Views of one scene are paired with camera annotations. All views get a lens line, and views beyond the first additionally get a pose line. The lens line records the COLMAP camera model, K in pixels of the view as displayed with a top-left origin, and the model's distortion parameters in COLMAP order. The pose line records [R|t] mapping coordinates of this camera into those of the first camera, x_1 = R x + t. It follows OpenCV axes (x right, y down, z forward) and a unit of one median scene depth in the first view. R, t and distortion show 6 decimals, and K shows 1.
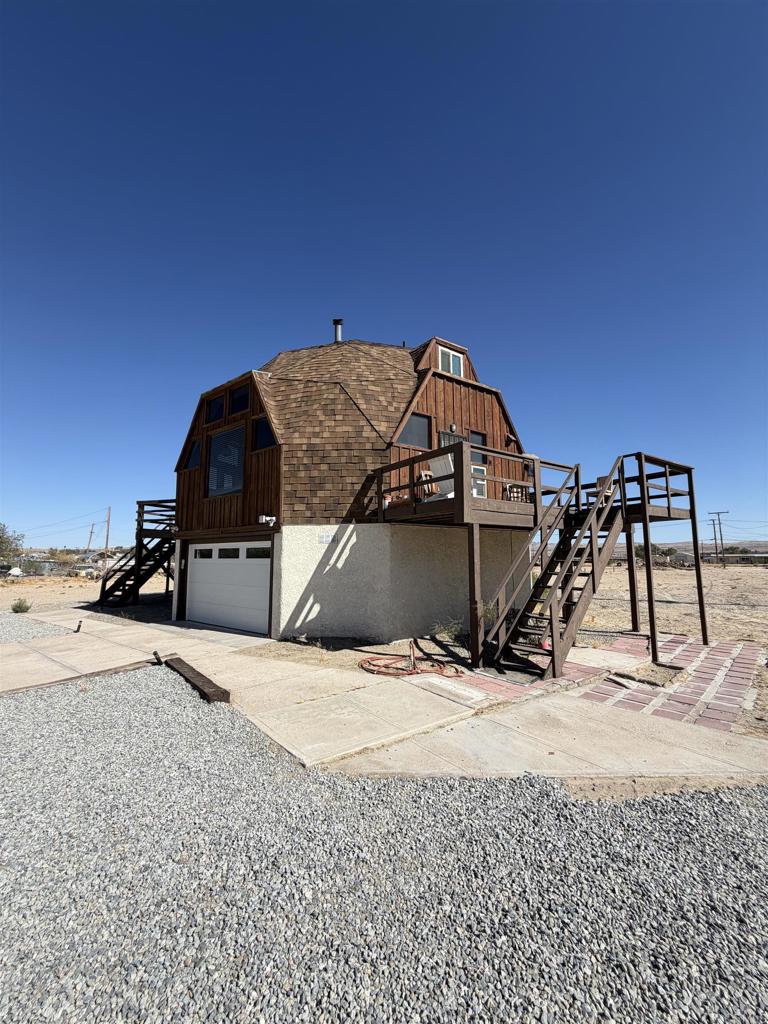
lens RADIAL K [[408.6, 0, 379.7], [0, 408.6, 514.3], [0, 0, 1]] dist [0.000414, 0.000017]
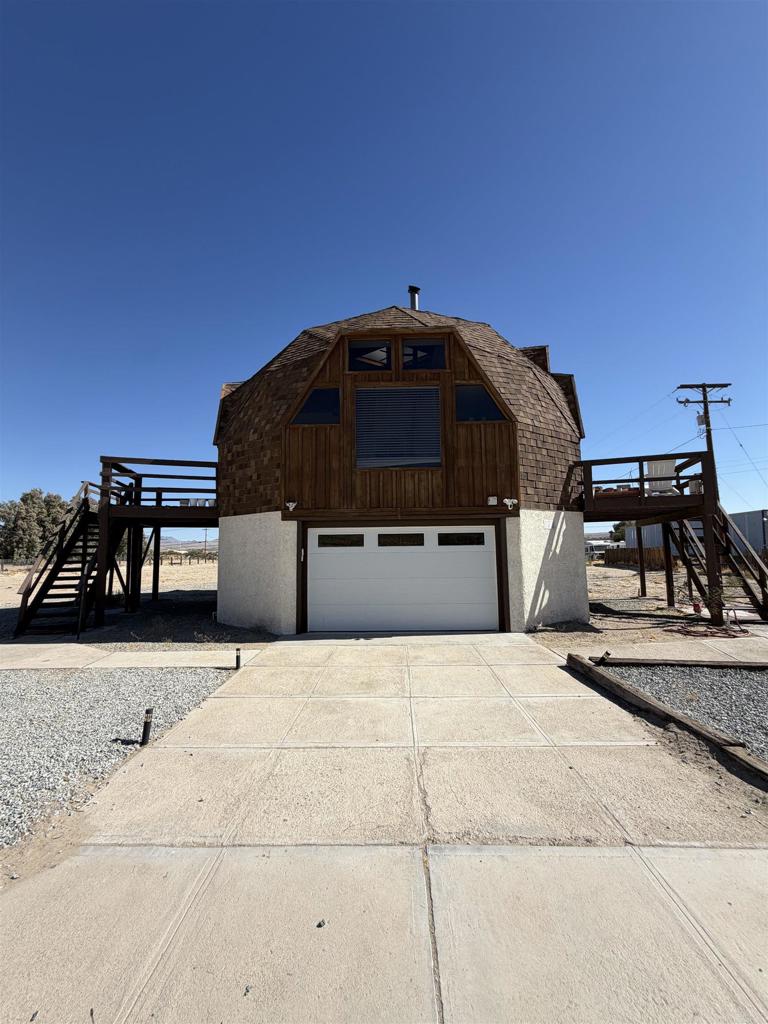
lens RADIAL K [[408.6, 0, 381.9], [0, 408.6, 512.6], [0, 0, 1]] dist [0.000414, 0.000017]
pose [[0.805037, 0.042913, 0.591671, -1.036804], [-0.051742, 0.998658, -0.002029, 0.052800], [-0.590964, -0.028981, 0.806177, 0.434632]]
